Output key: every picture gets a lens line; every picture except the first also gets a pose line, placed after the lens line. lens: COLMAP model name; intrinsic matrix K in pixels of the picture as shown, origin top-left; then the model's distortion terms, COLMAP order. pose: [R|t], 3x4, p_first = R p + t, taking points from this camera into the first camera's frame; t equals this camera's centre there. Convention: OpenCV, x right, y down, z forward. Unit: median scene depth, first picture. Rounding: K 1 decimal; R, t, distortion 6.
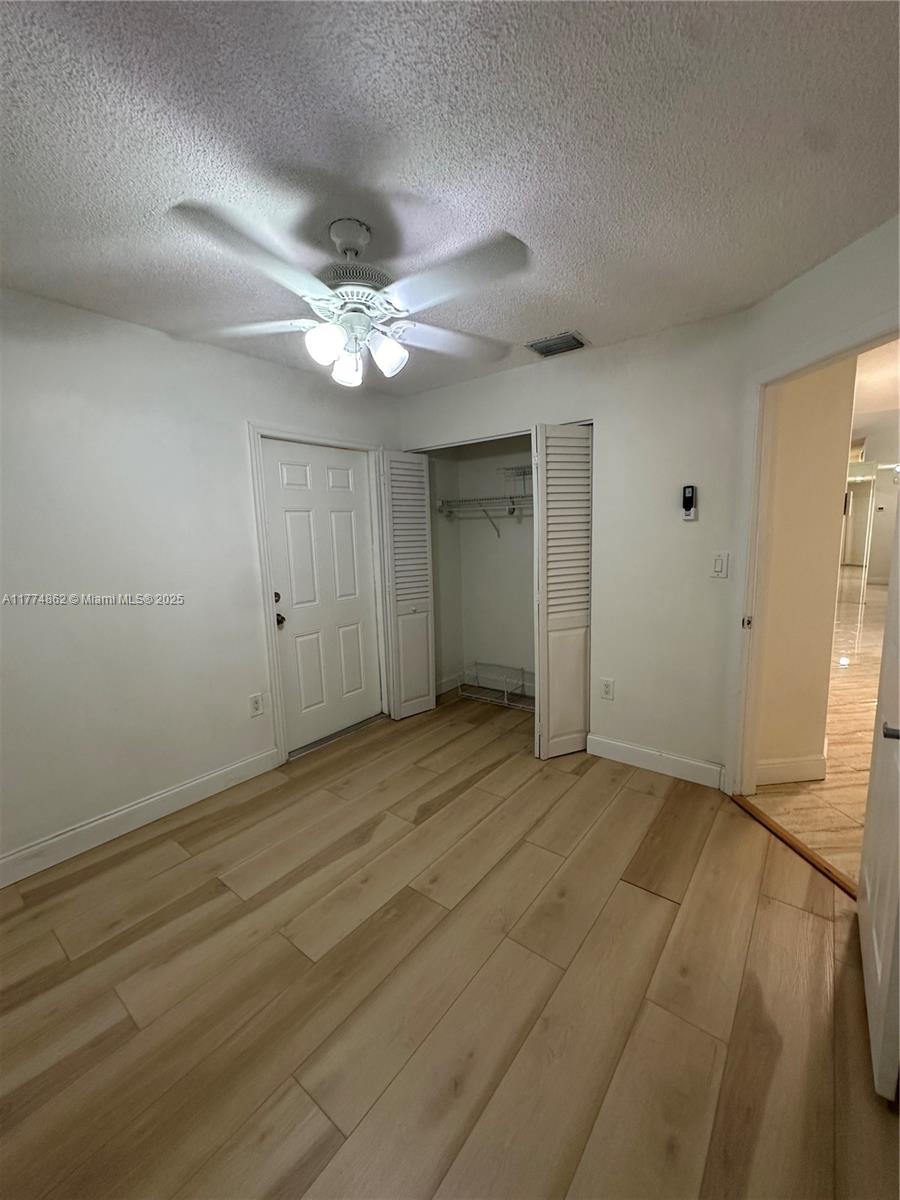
lens RADIAL K [[483.5, 0, 450.0], [0, 483.5, 600.0], [0, 0, 1]] dist [0.000084, -0.000312]
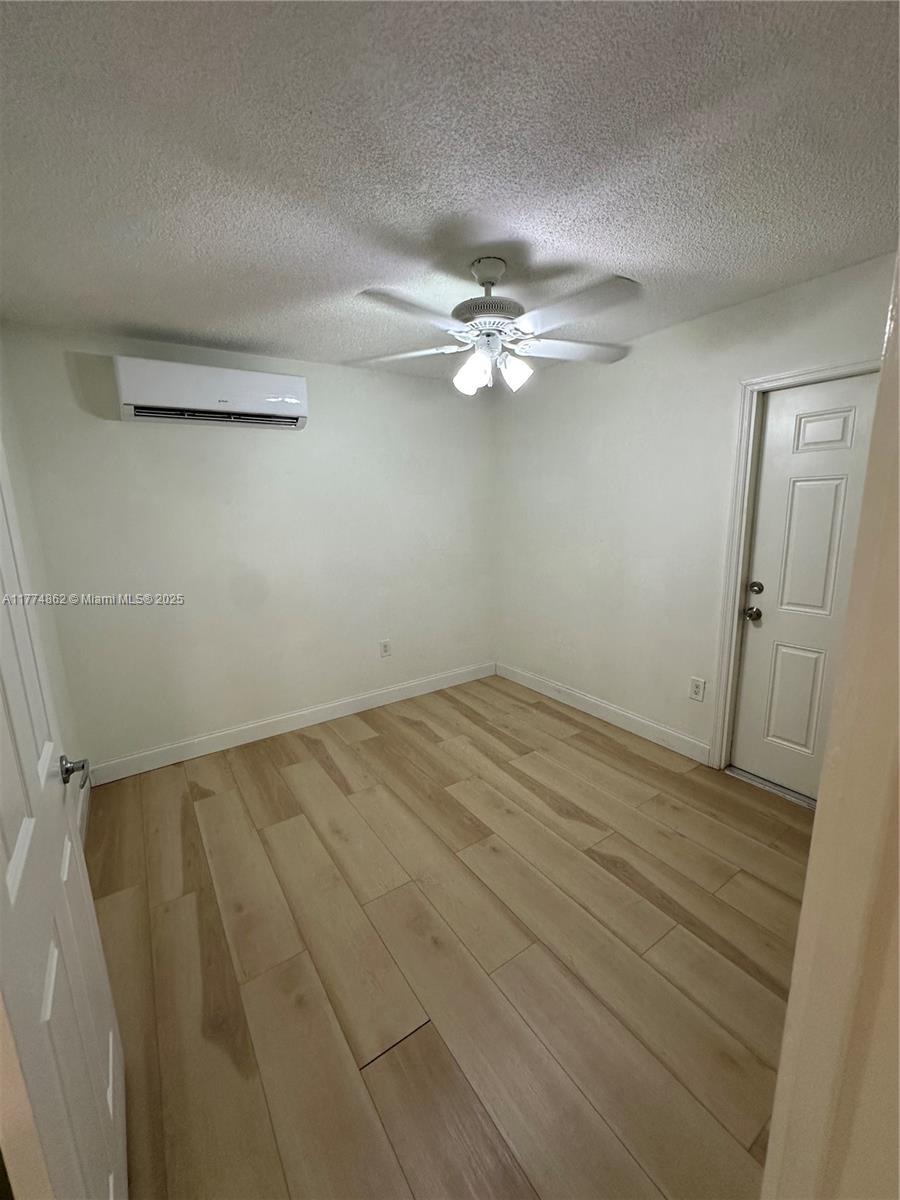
lens RADIAL K [[483.5, 0, 450.0], [0, 483.5, 600.0], [0, 0, 1]] dist [0.000084, -0.000312]
pose [[-0.308930, 0.222799, -0.924620, 0.880080], [-0.097943, 0.959553, 0.263941, -0.233414], [0.946028, 0.172099, -0.274613, 1.117475]]
